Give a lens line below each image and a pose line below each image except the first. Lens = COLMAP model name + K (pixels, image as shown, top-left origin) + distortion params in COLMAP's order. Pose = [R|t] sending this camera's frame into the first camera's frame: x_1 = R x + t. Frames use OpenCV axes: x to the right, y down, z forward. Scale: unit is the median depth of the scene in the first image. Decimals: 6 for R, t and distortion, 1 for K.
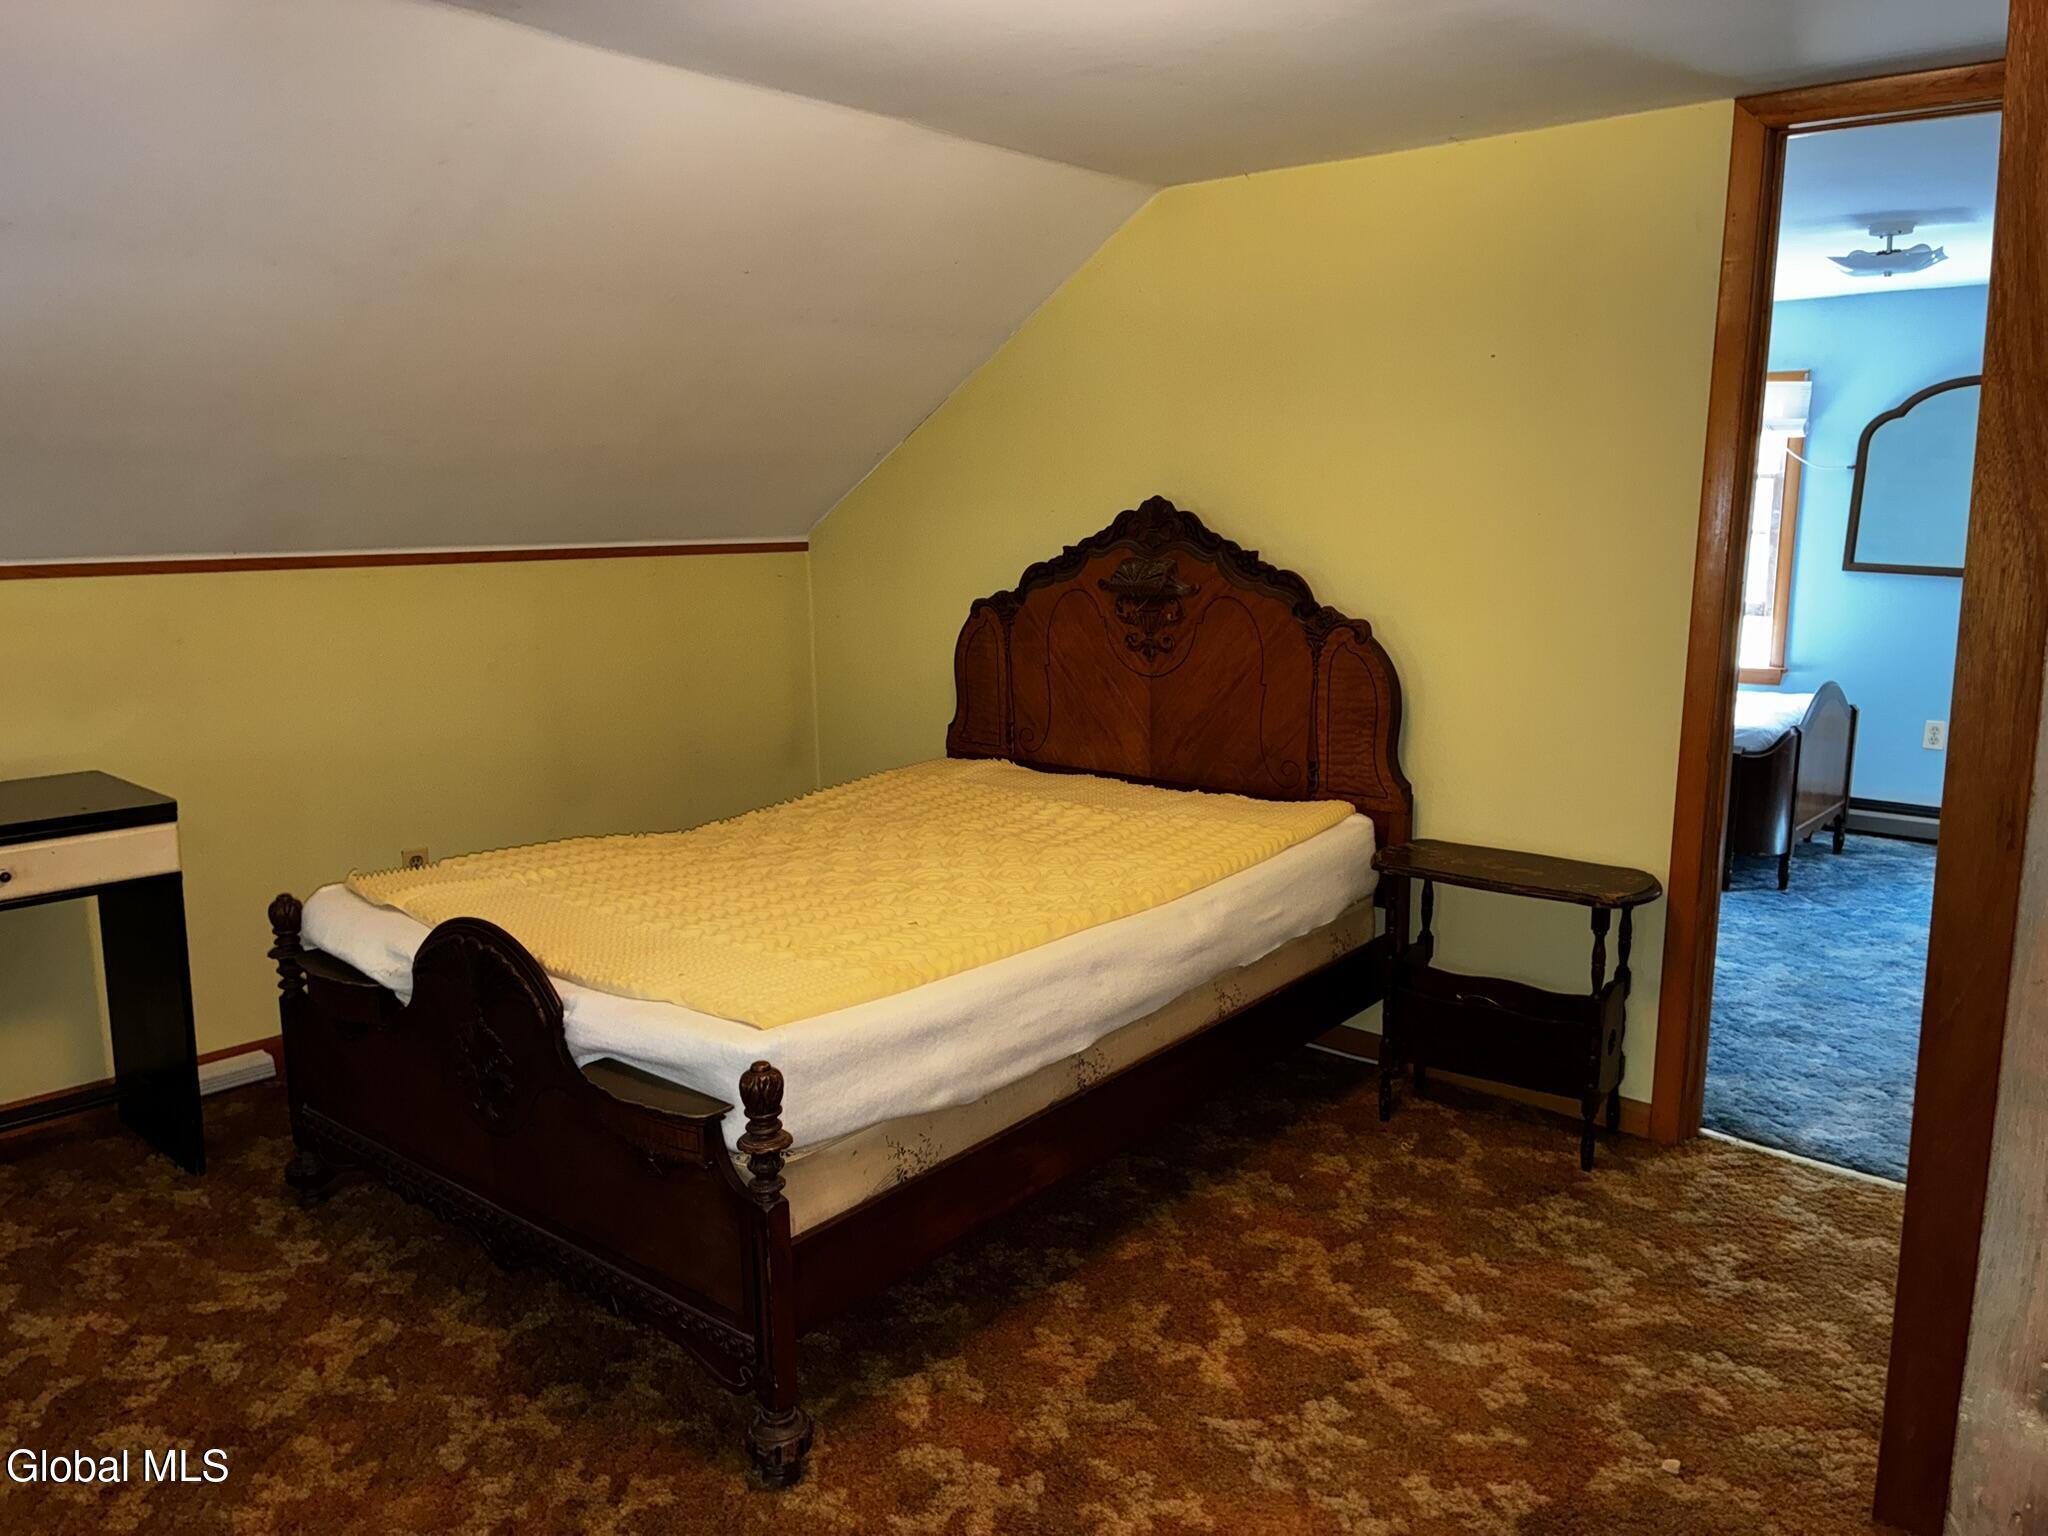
lens RADIAL K [[1550.3, 0, 1020.1], [0, 1550.3, 777.0], [0, 0, 1]] dist [0.050416, -0.066049]
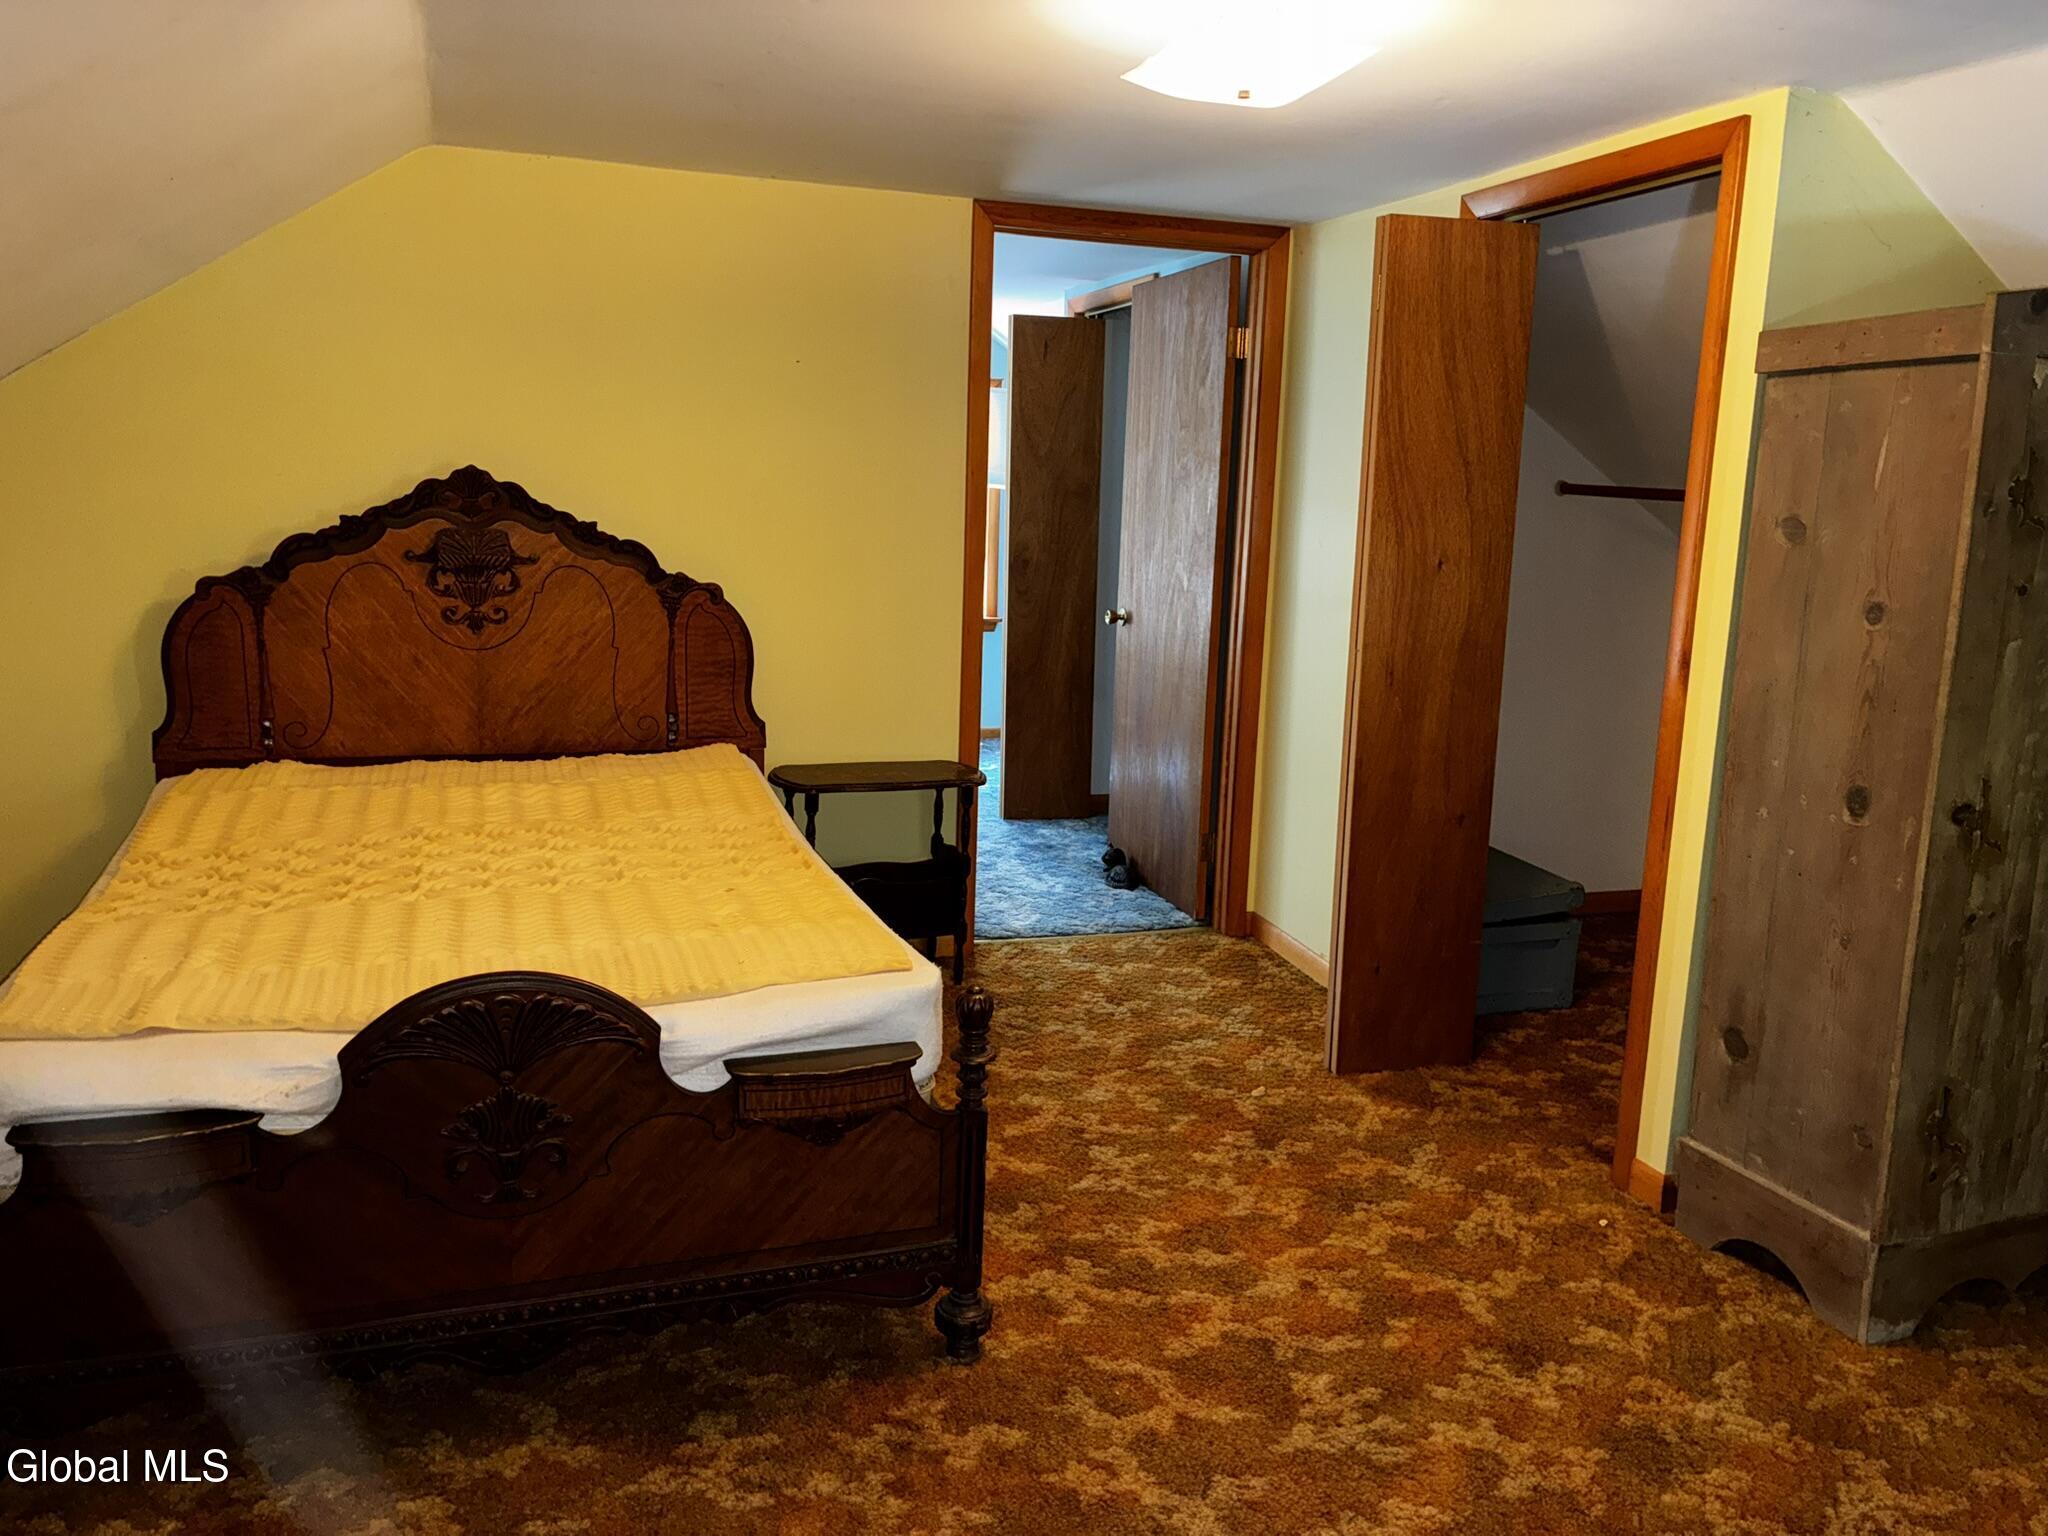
lens RADIAL K [[1550.3, 0, 1038.2], [0, 1550.3, 769.9], [0, 0, 1]] dist [0.050416, -0.066049]
pose [[0.504771, -0.142833, 0.851355, -0.625336], [0.118078, 0.988371, 0.095812, -0.045092], [-0.855140, 0.052164, 0.515767, 0.207704]]
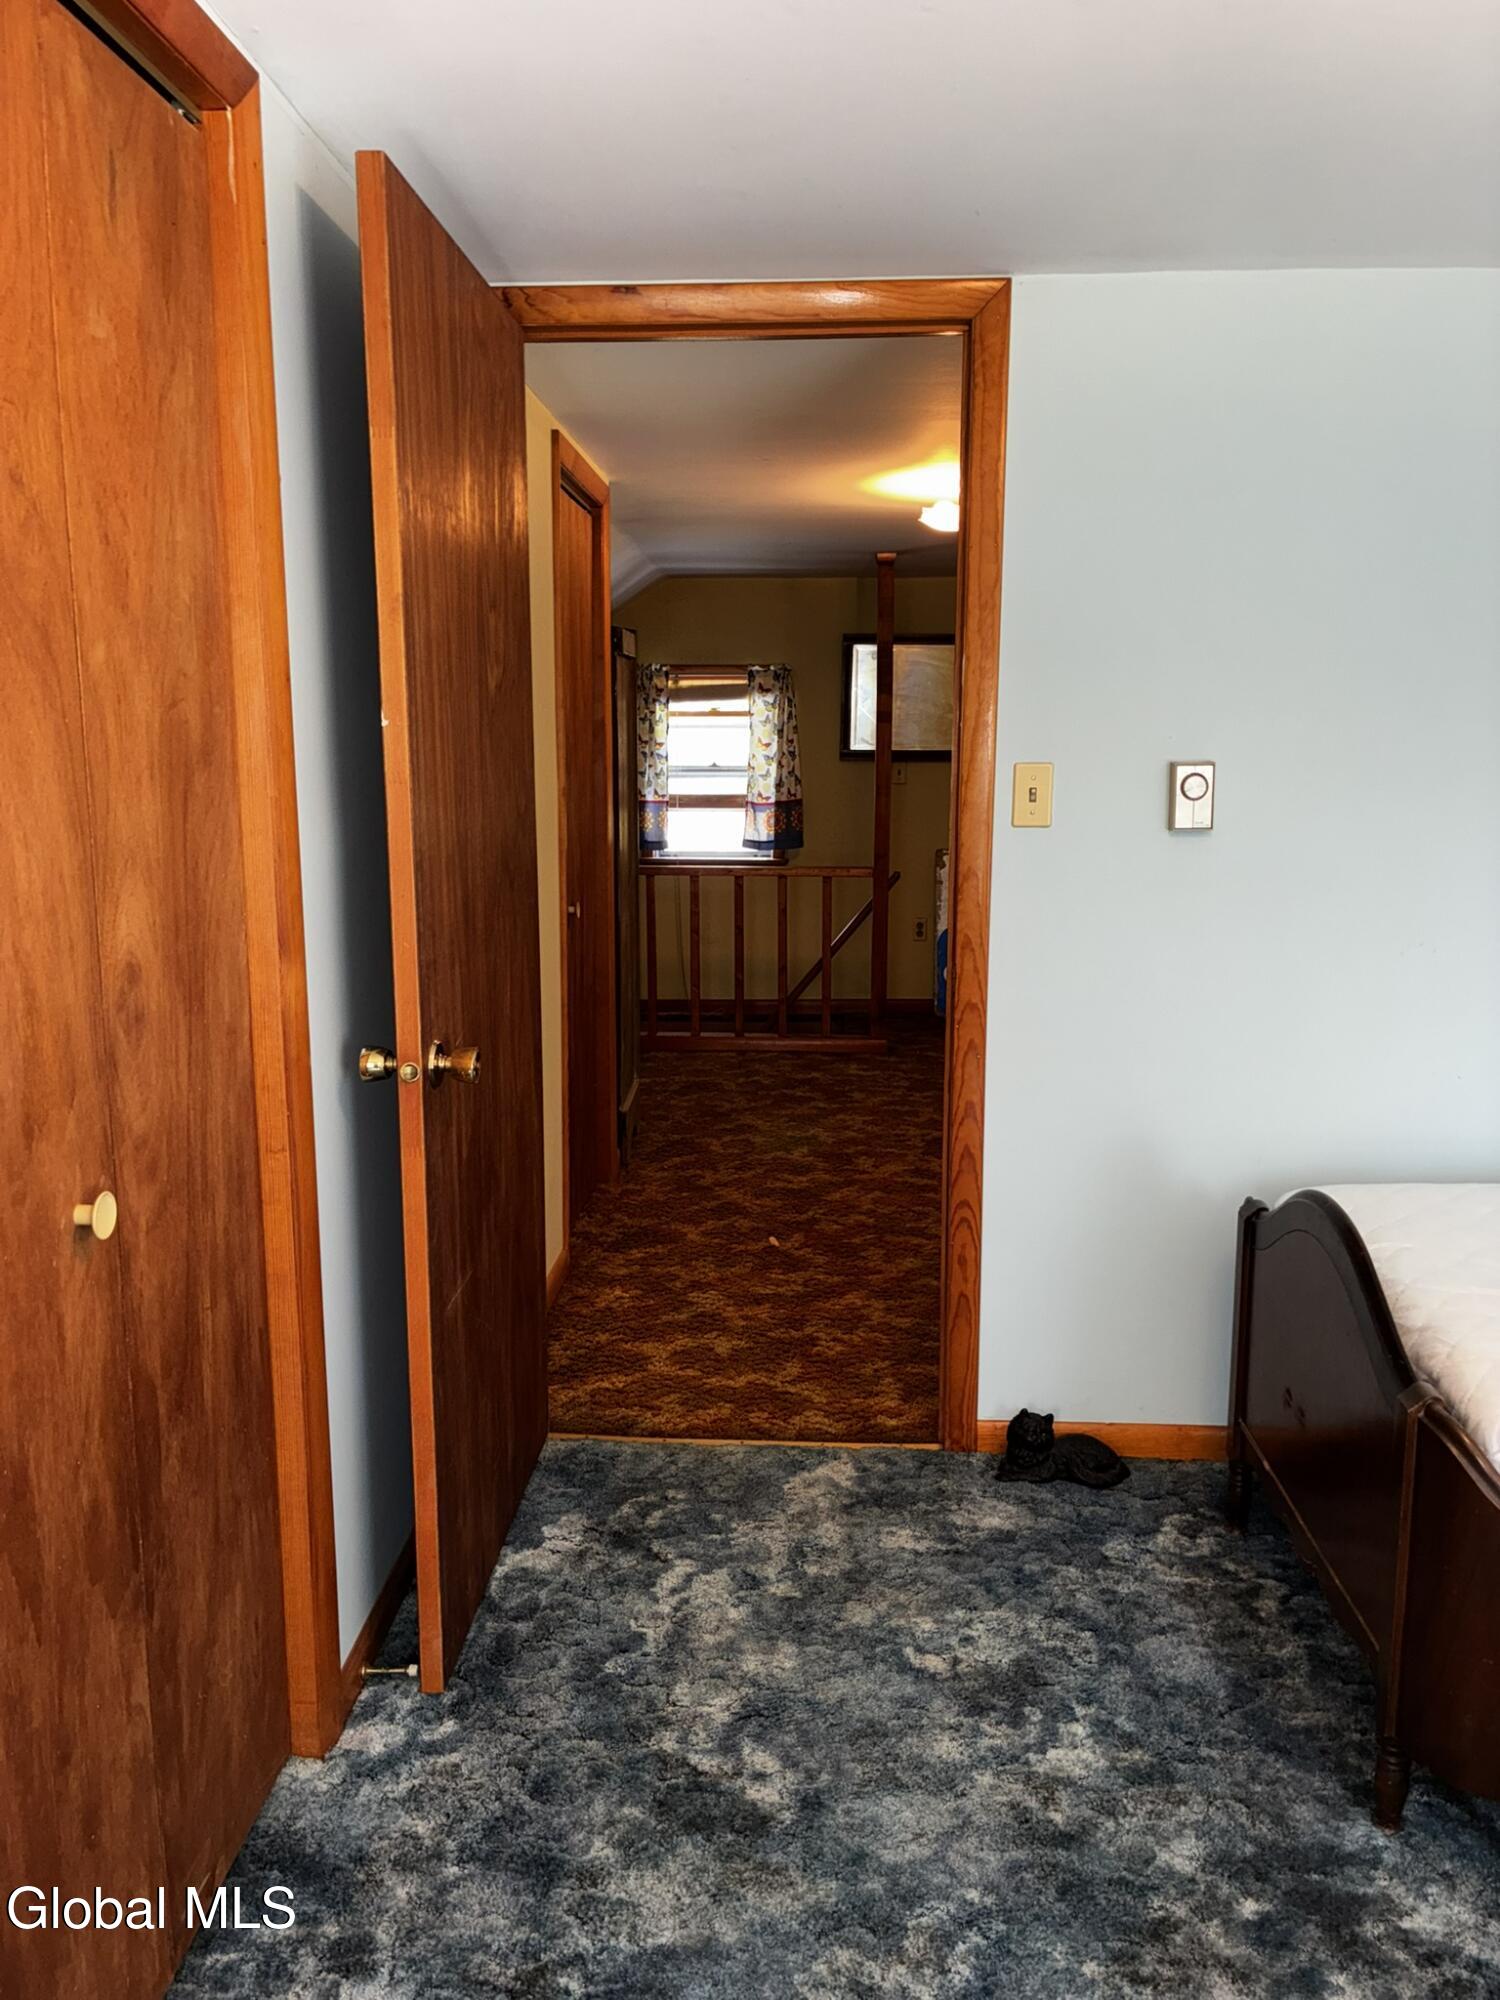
lens RADIAL K [[1514.0, 0, 736.5], [0, 1514.0, 1000.7], [0, 0, 1]] dist [0.050416, -0.066049]
pose [[-0.788367, 0.102693, -0.606573, 0.933366], [-0.109637, 0.946734, 0.302777, -0.237130], [0.605357, 0.305202, -0.735115, 1.355443]]
